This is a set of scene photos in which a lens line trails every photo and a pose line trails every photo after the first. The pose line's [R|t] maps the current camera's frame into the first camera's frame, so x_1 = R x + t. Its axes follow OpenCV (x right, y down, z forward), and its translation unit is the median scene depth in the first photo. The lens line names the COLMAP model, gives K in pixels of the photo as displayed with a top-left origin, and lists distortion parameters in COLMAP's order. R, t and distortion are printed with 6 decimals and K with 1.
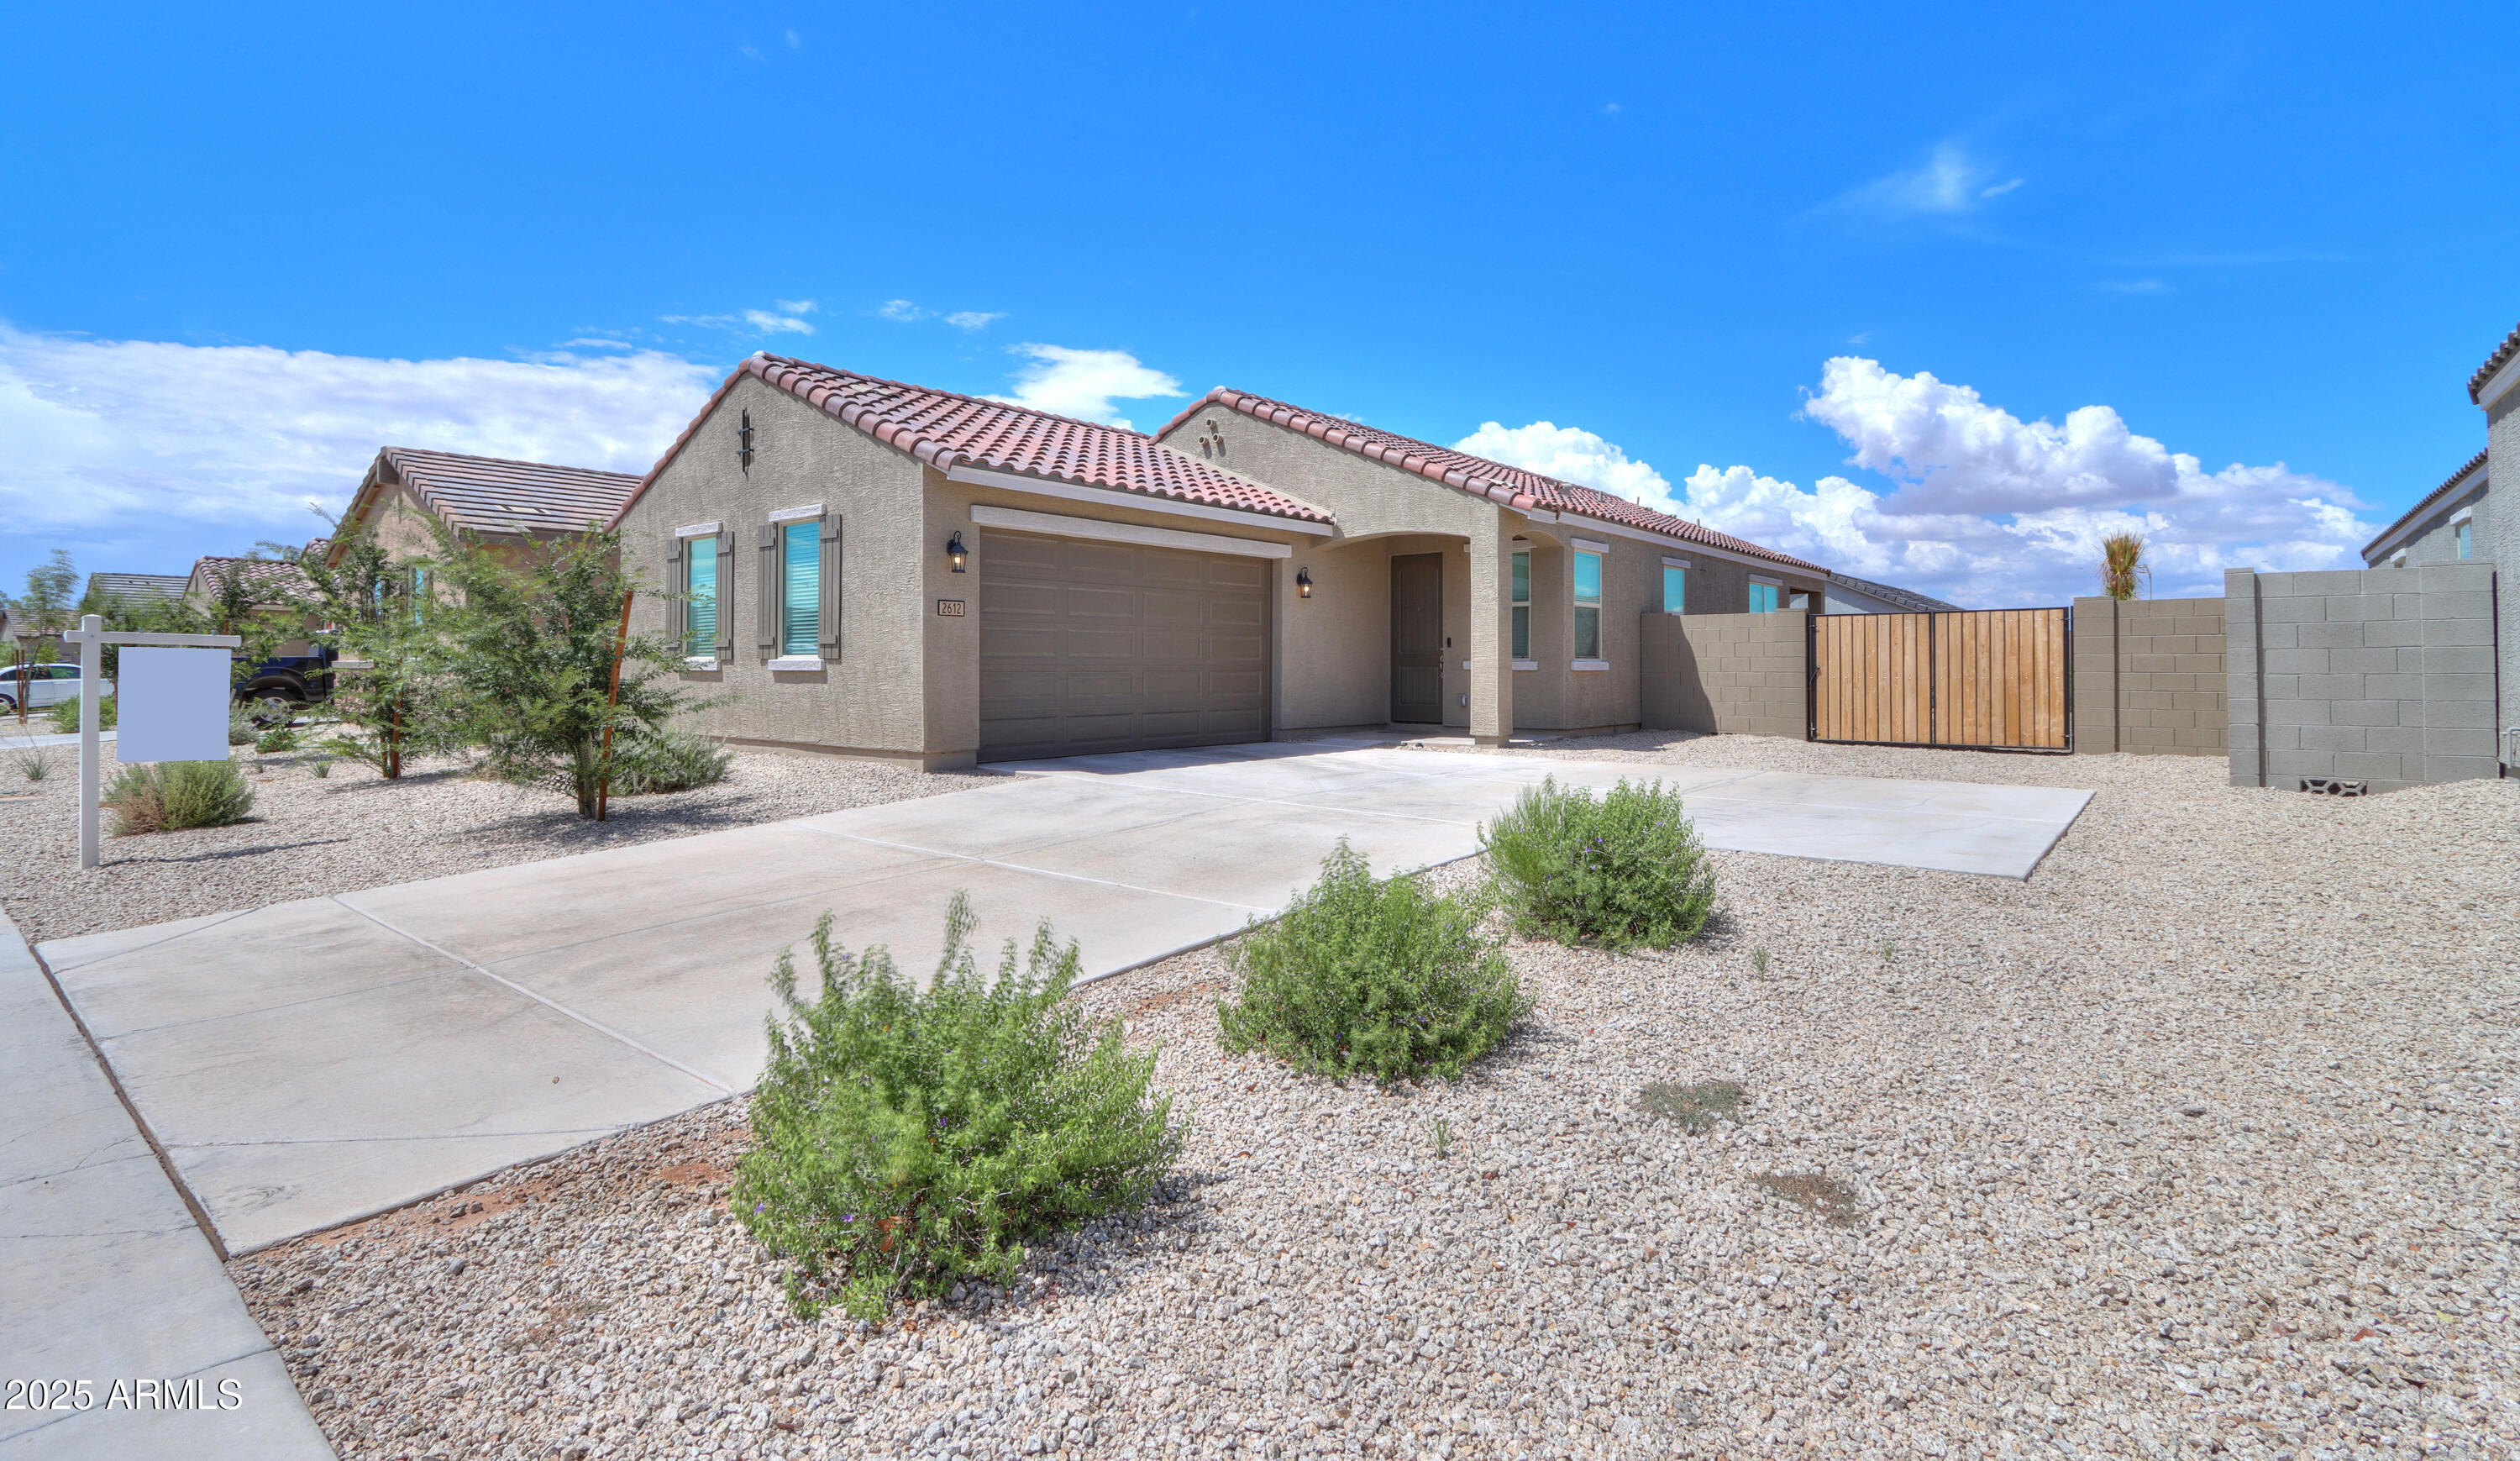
lens RADIAL K [[1159.4, 0, 1254.4], [0, 1159.4, 705.6], [0, 0, 1]] dist [0.035254, -0.016789]
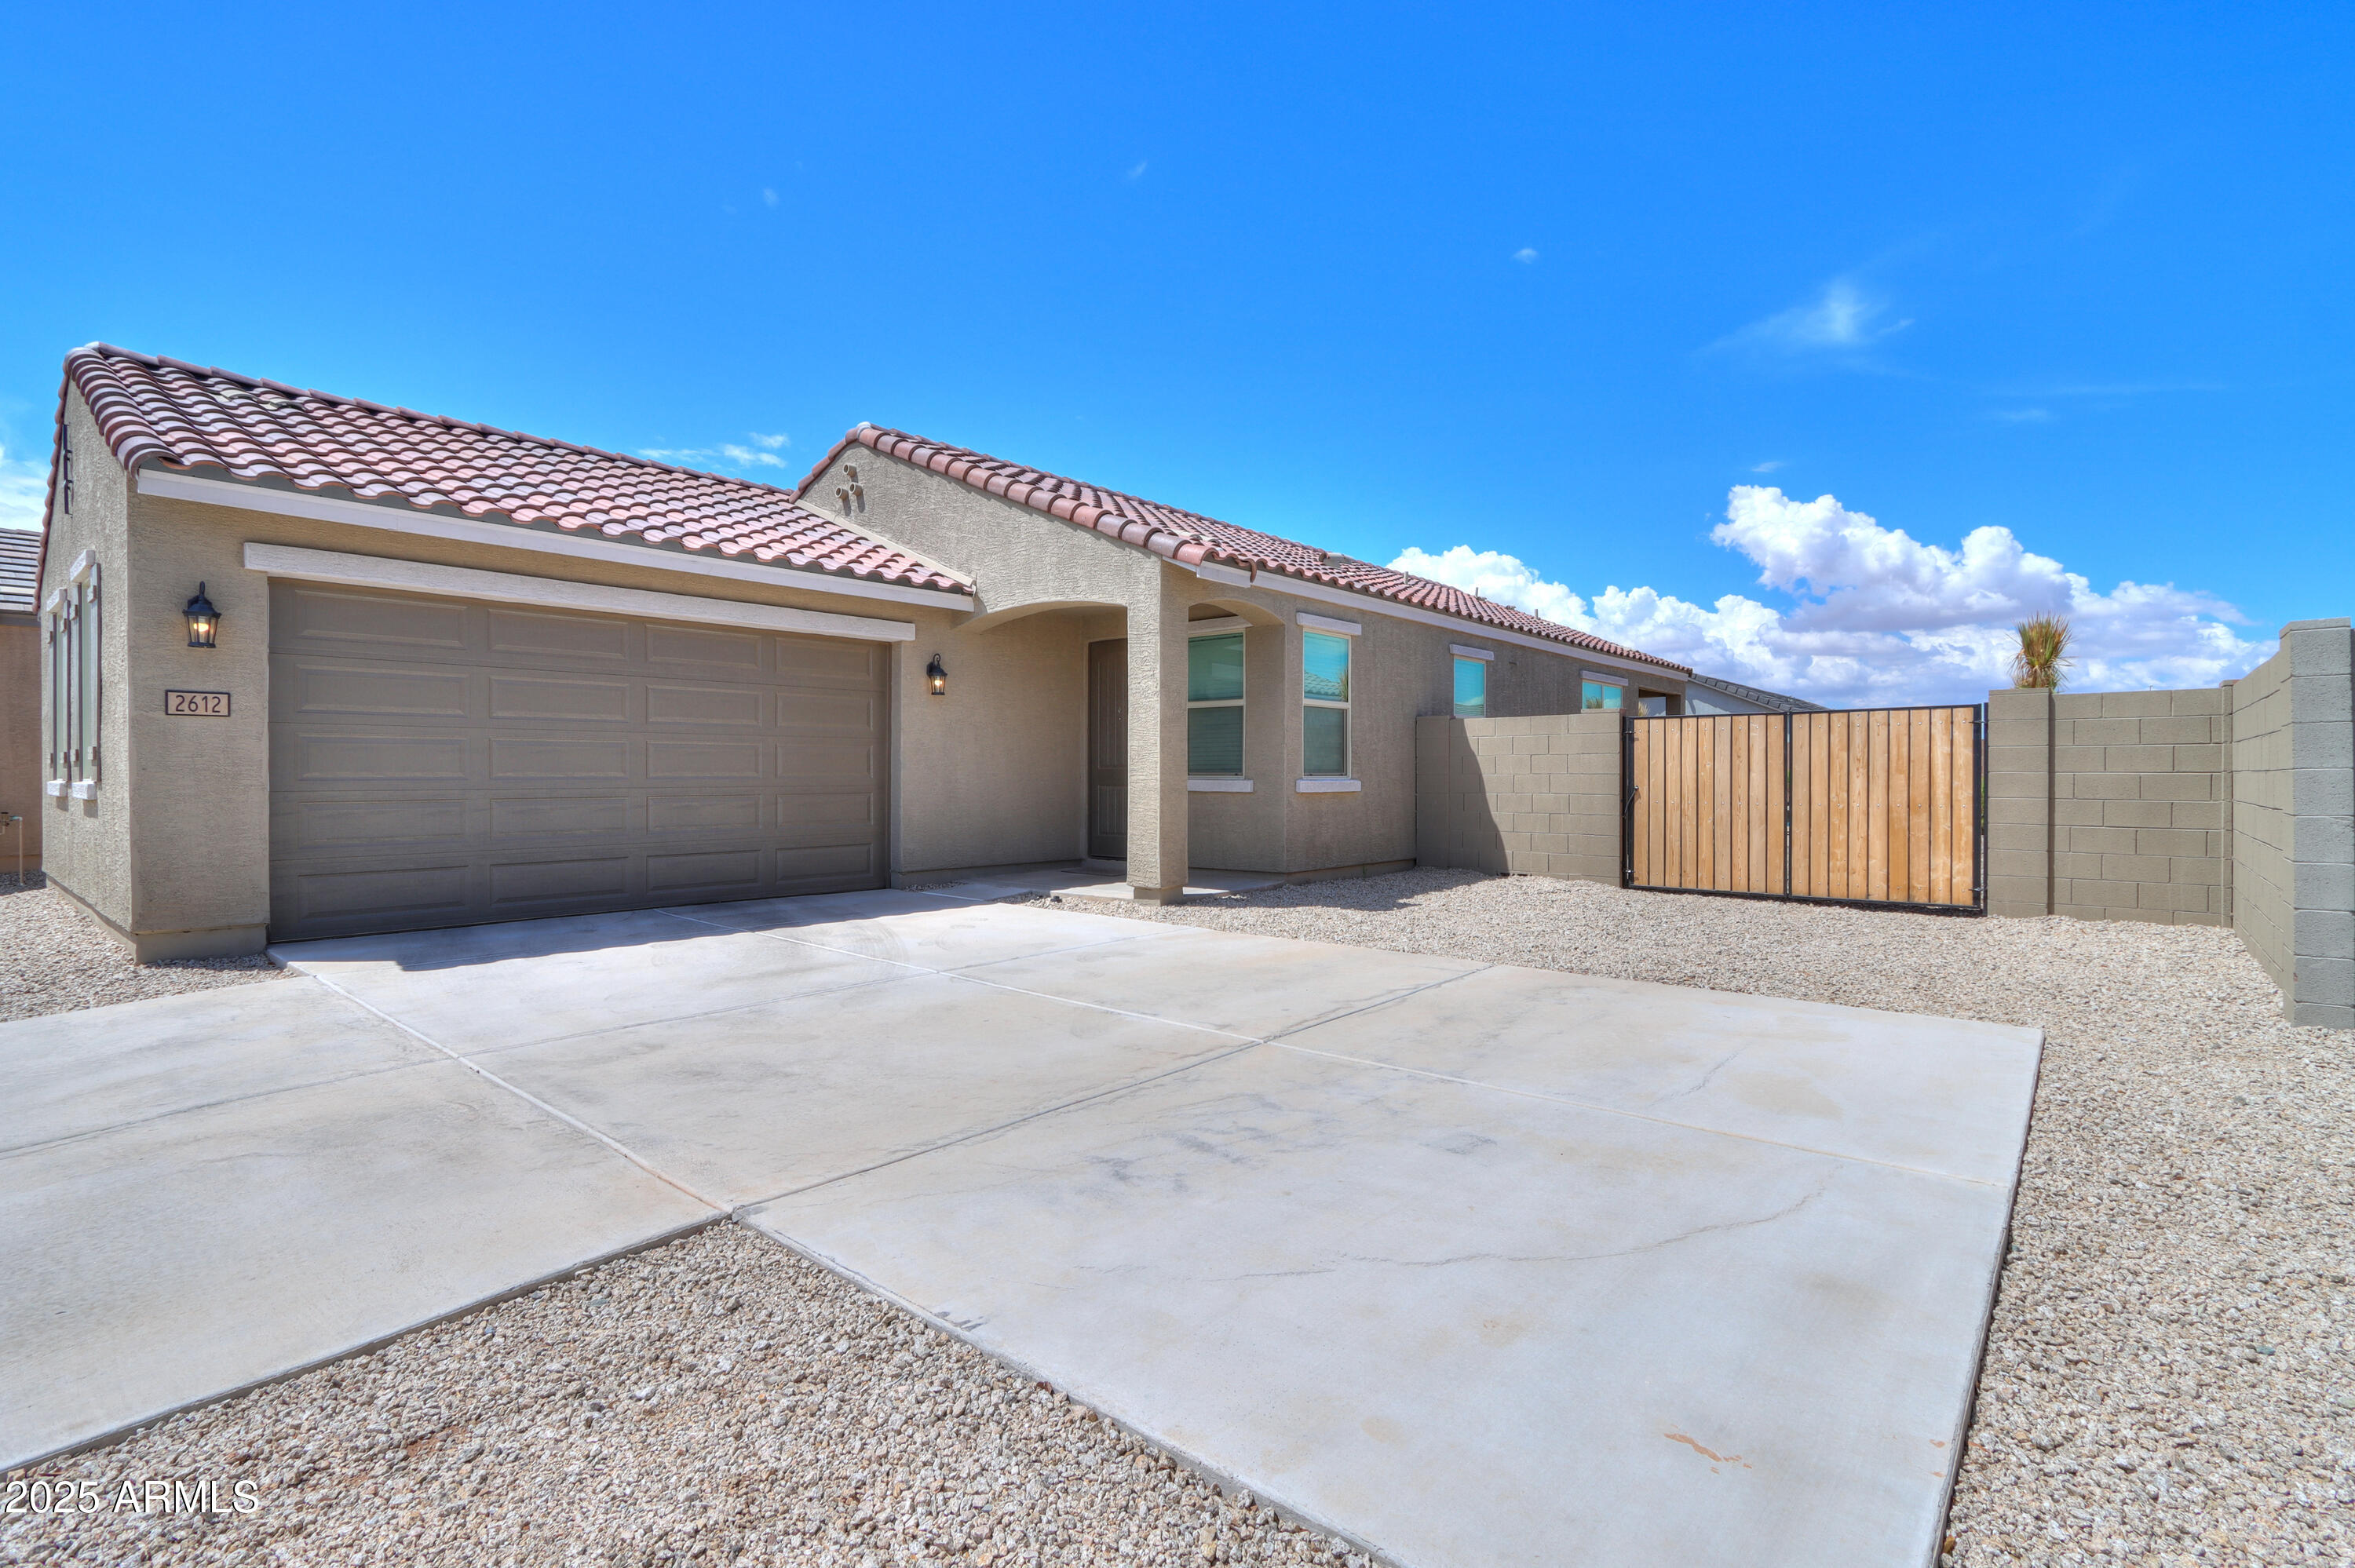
lens RADIAL K [[1095.5, 0, 1177.5], [0, 1095.5, 784.0], [0, 0, 1]] dist [0.012503, 0.000333]
pose [[0.999886, -0.000582, -0.015055, 0.204755], [0.000196, 0.999671, -0.025636, -0.017329], [0.015065, 0.025630, 0.999558, 0.302697]]
